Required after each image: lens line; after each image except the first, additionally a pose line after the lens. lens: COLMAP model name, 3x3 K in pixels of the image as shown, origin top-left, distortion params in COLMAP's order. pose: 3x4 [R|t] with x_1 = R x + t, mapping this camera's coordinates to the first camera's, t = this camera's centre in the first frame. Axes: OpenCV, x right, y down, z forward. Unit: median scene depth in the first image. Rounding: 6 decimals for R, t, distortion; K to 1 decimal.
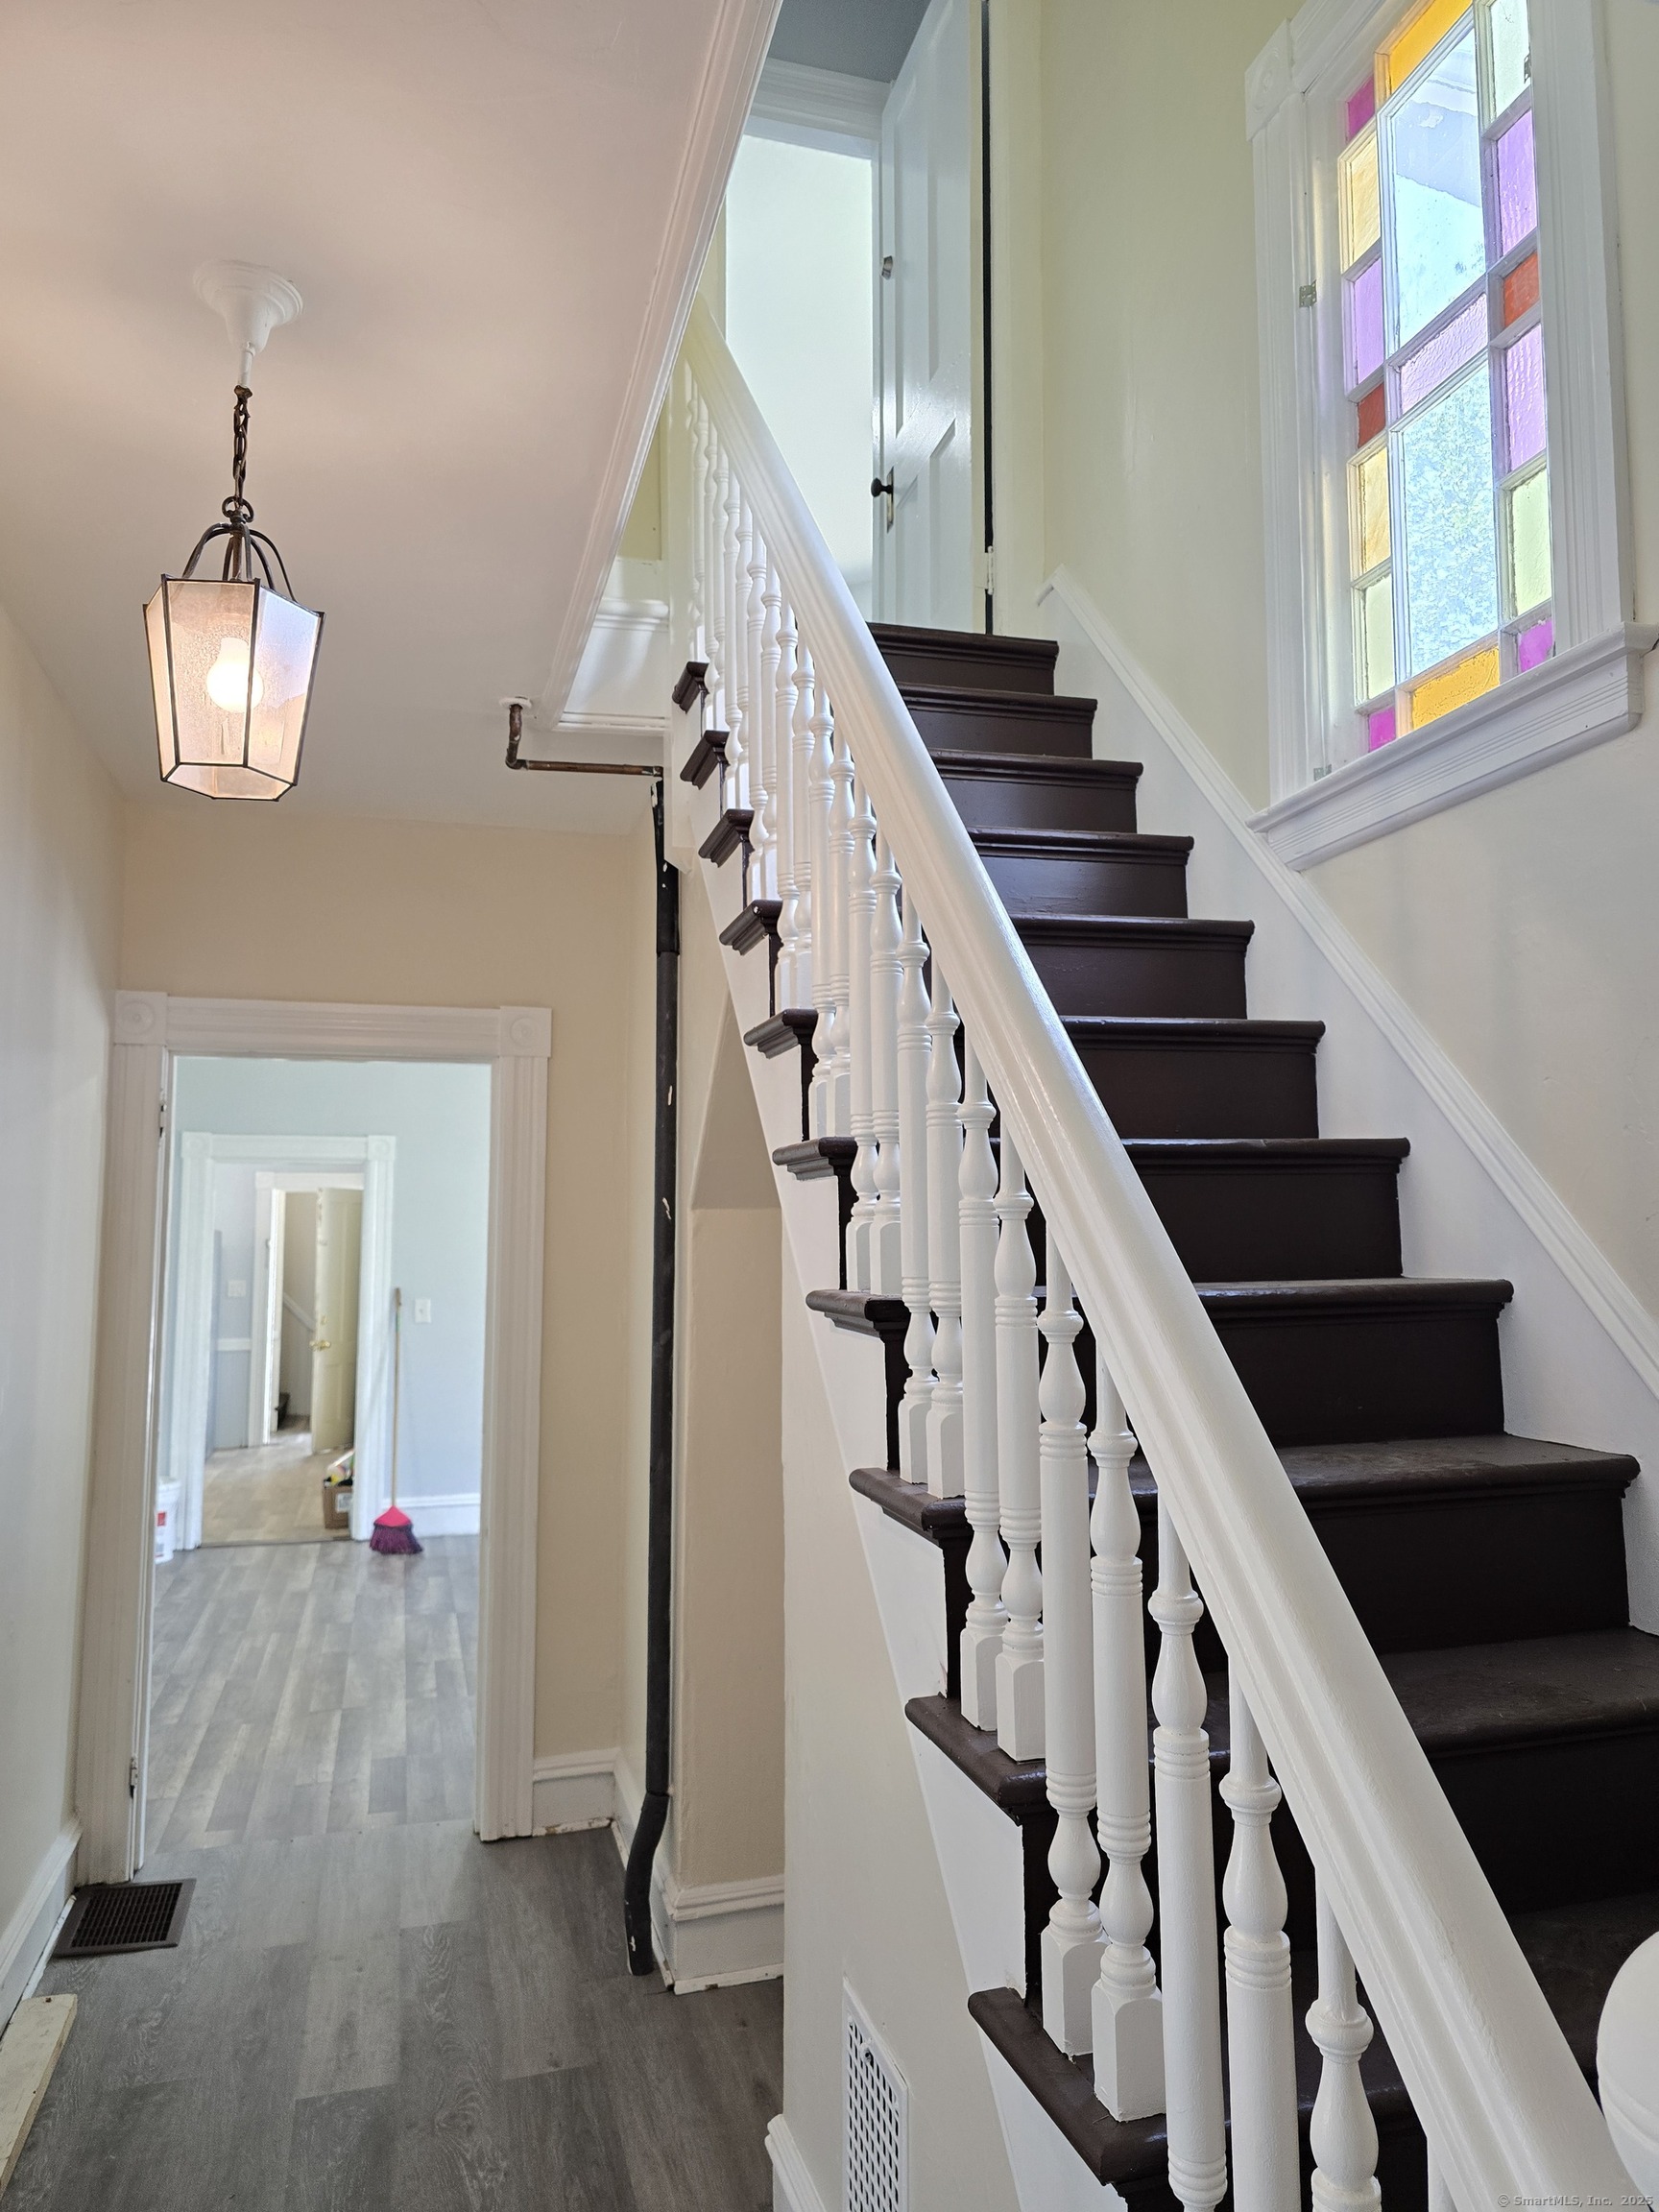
lens RADIAL K [[1543.5, 0, 835.5], [0, 1543.5, 1102.4], [0, 0, 1]] dist [0.061594, -0.065229]
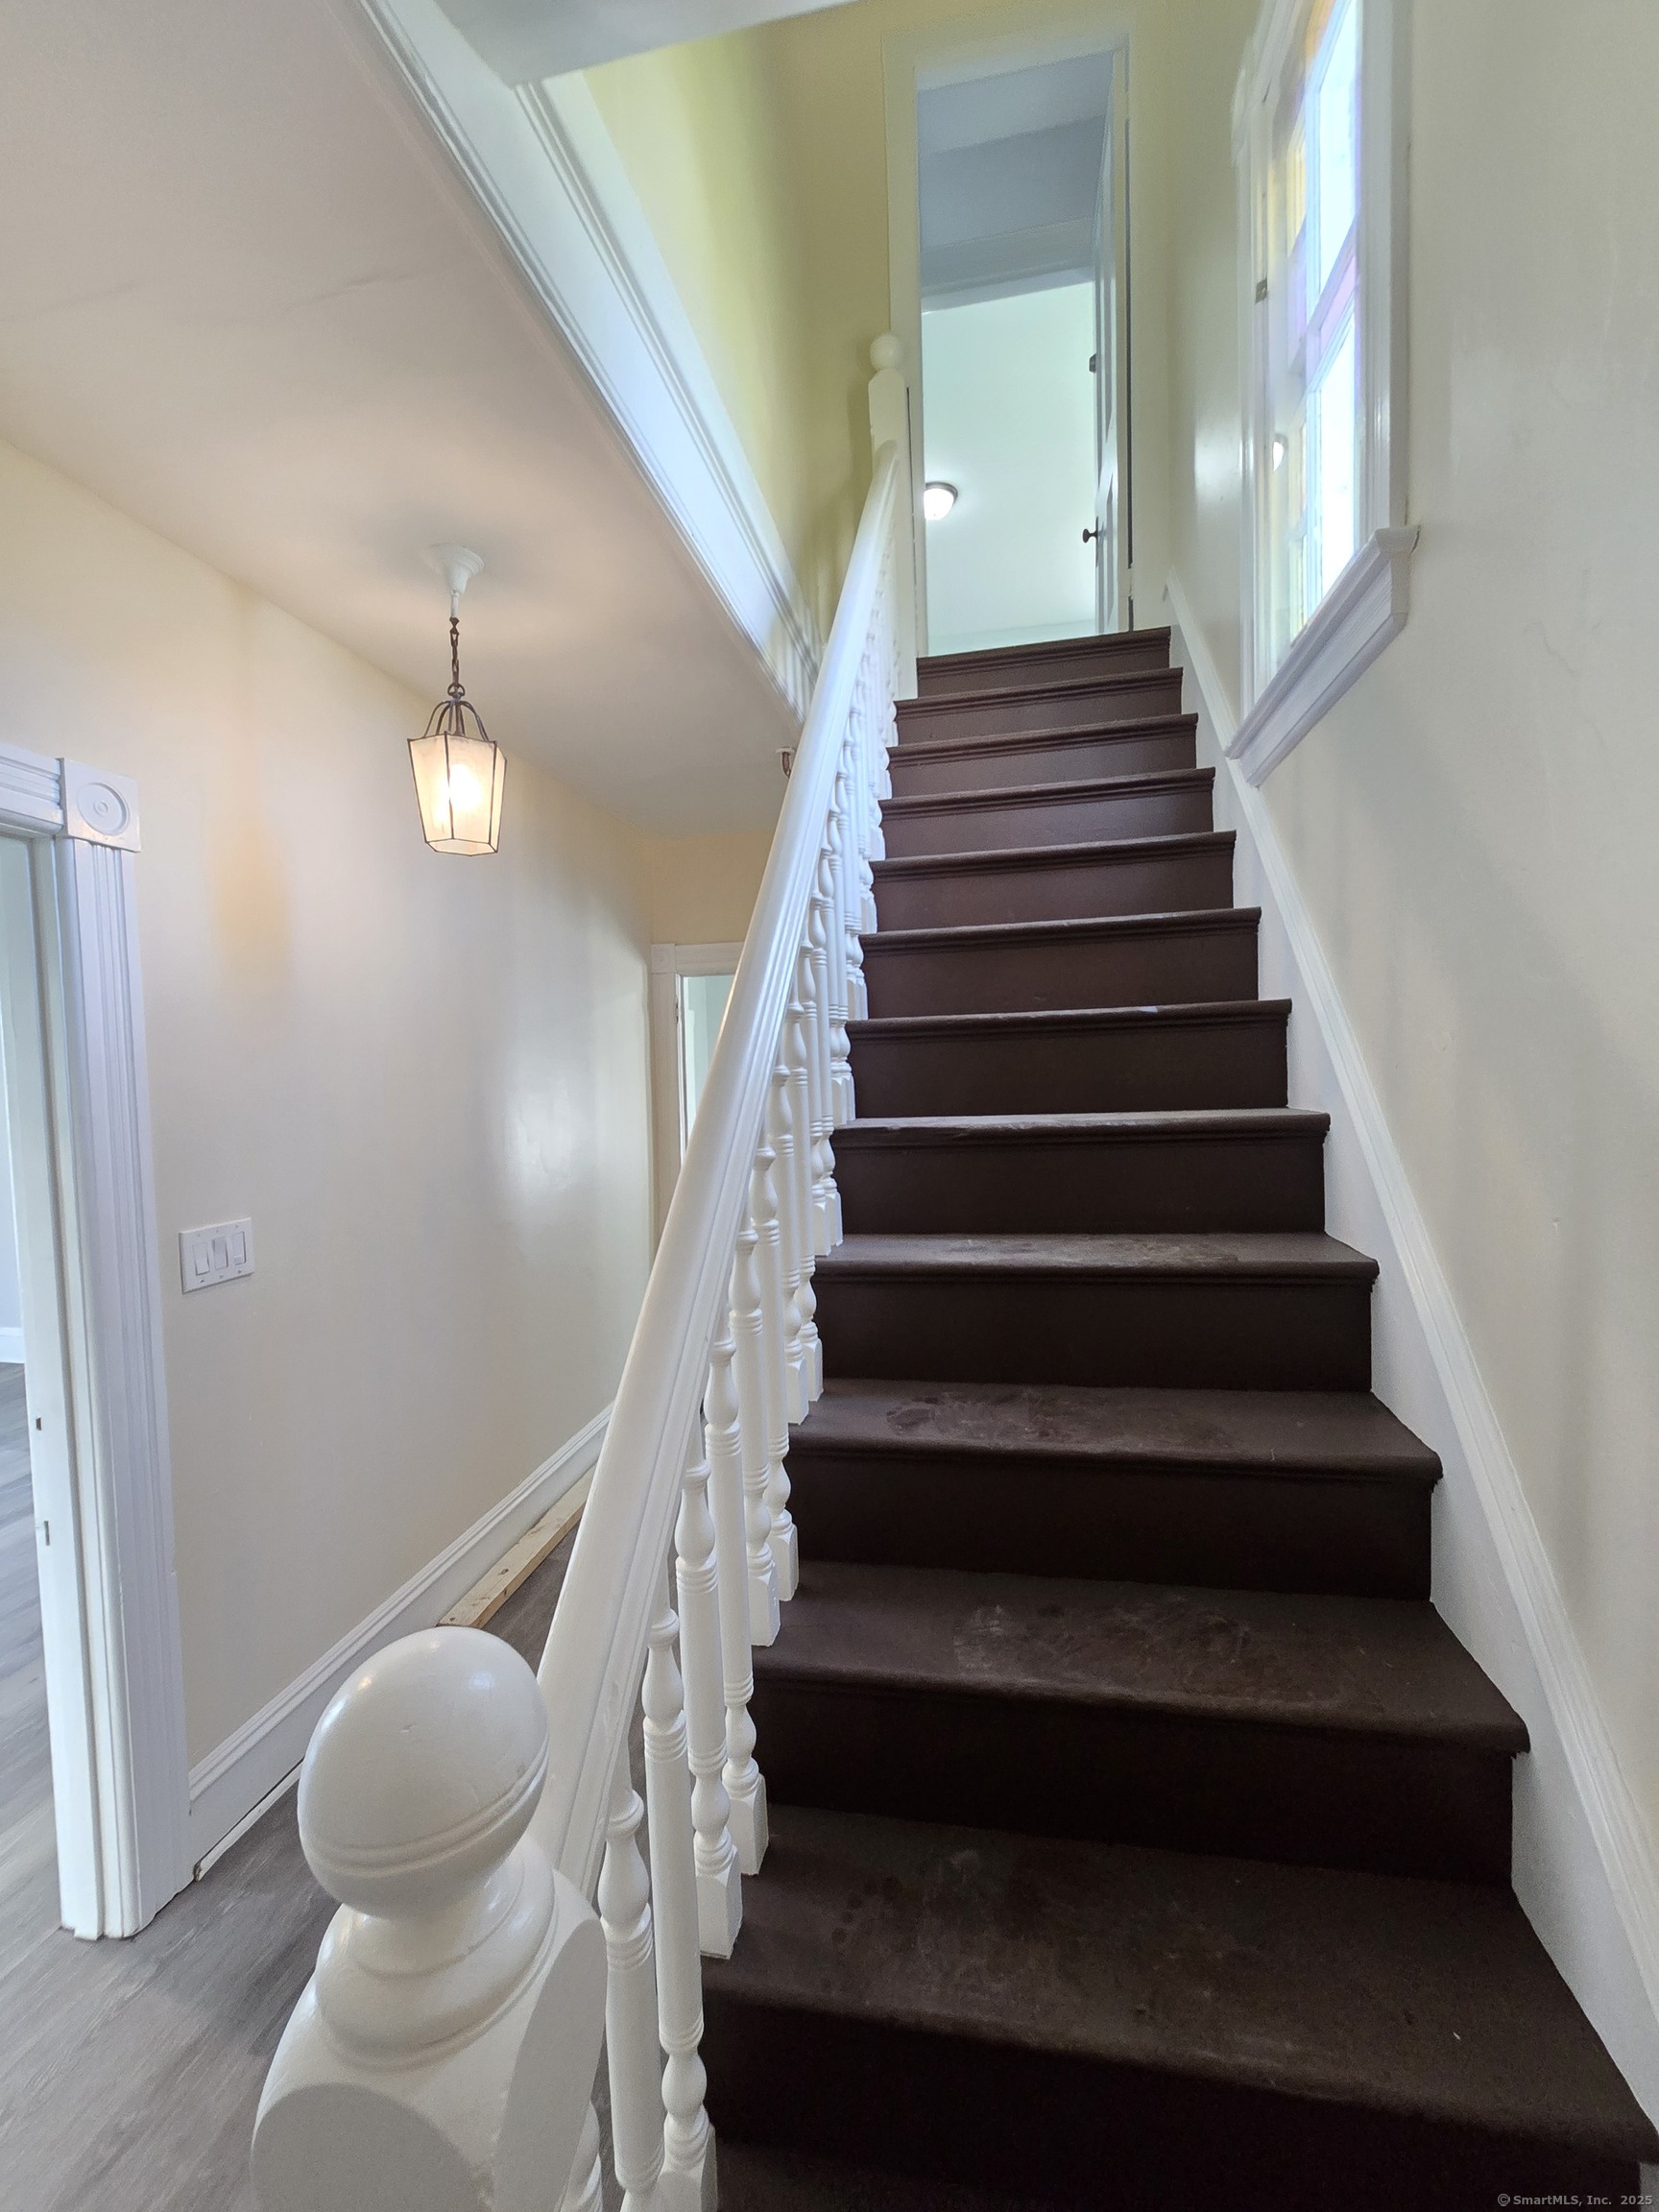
lens RADIAL K [[919.8, 0, 819.0], [0, 919.8, 1111.3], [0, 0, 1]] dist [0.000692, -0.000097]
pose [[0.886628, 0.001802, -0.462480, 0.279276], [0.067021, 0.988936, 0.132341, -0.008186], [0.457601, -0.148334, 0.876697, 0.114346]]
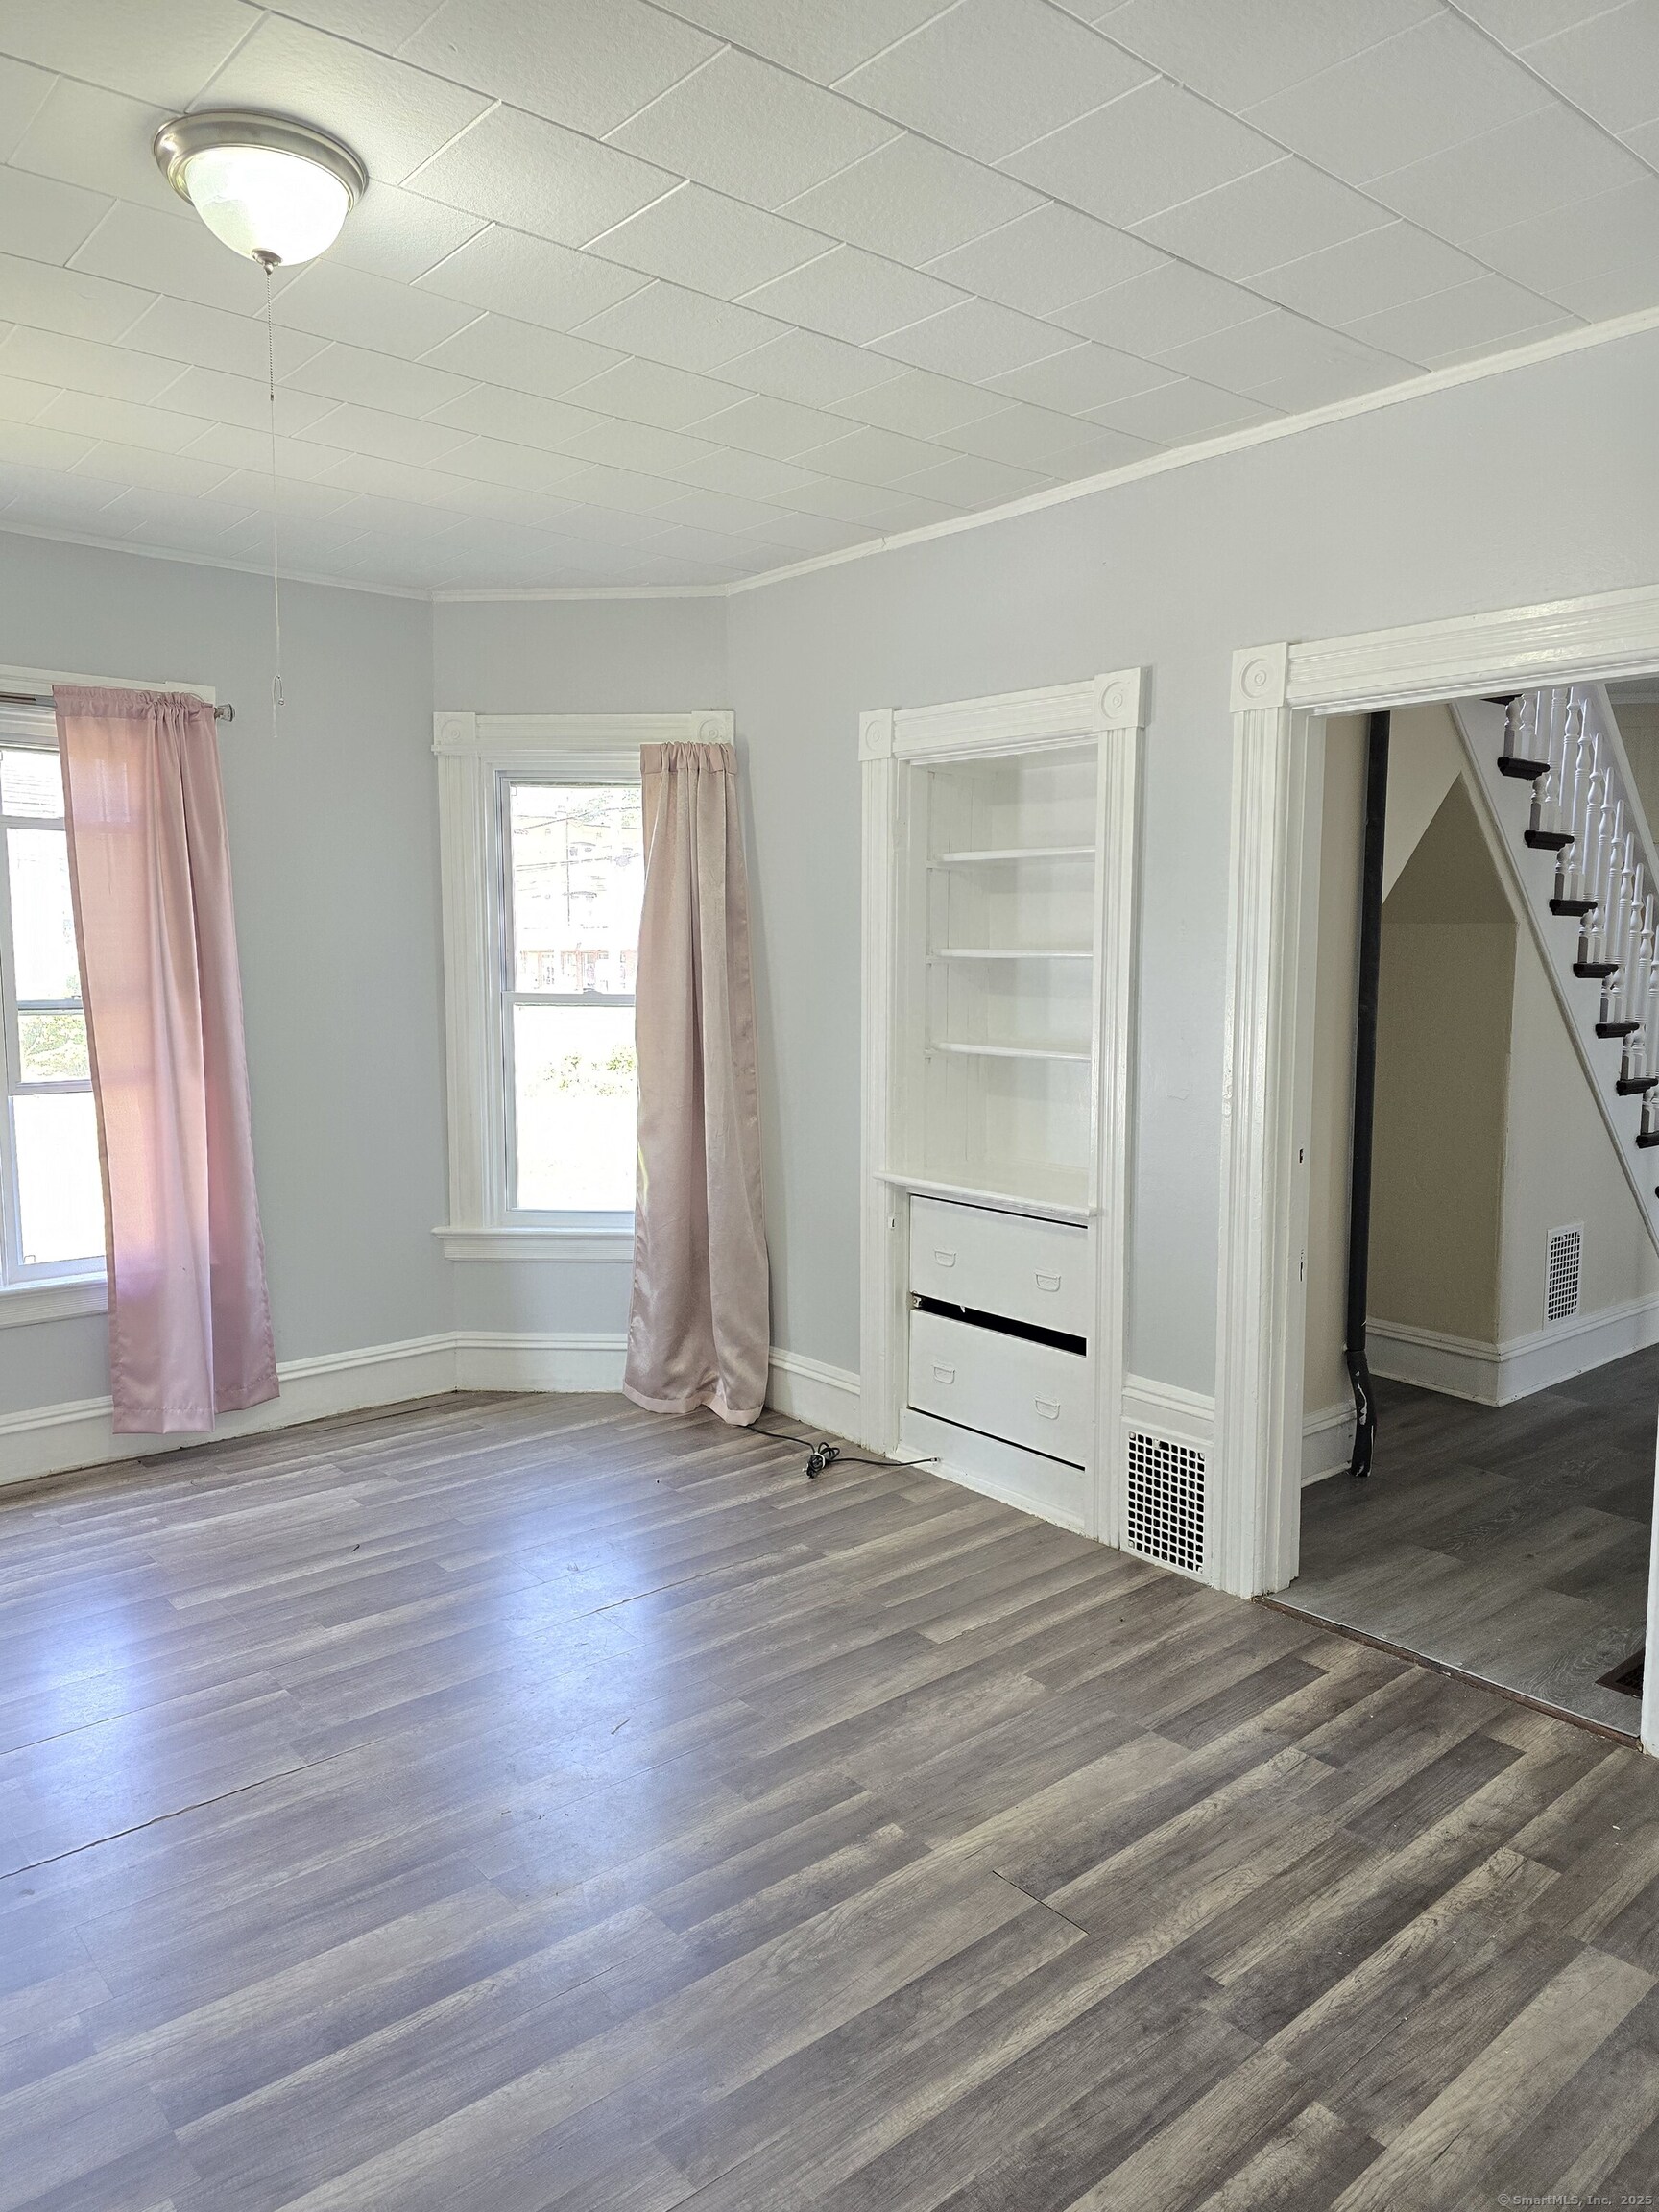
lens RADIAL K [[1467.3, 0, 829.4], [0, 1467.3, 1090.9], [0, 0, 1]] dist [0.054862, -0.051221]
pose [[-0.418955, -0.090819, 0.903454, -1.114014], [-0.082054, 0.994701, 0.061941, 0.186397], [-0.904292, -0.048181, -0.424187, 2.065648]]
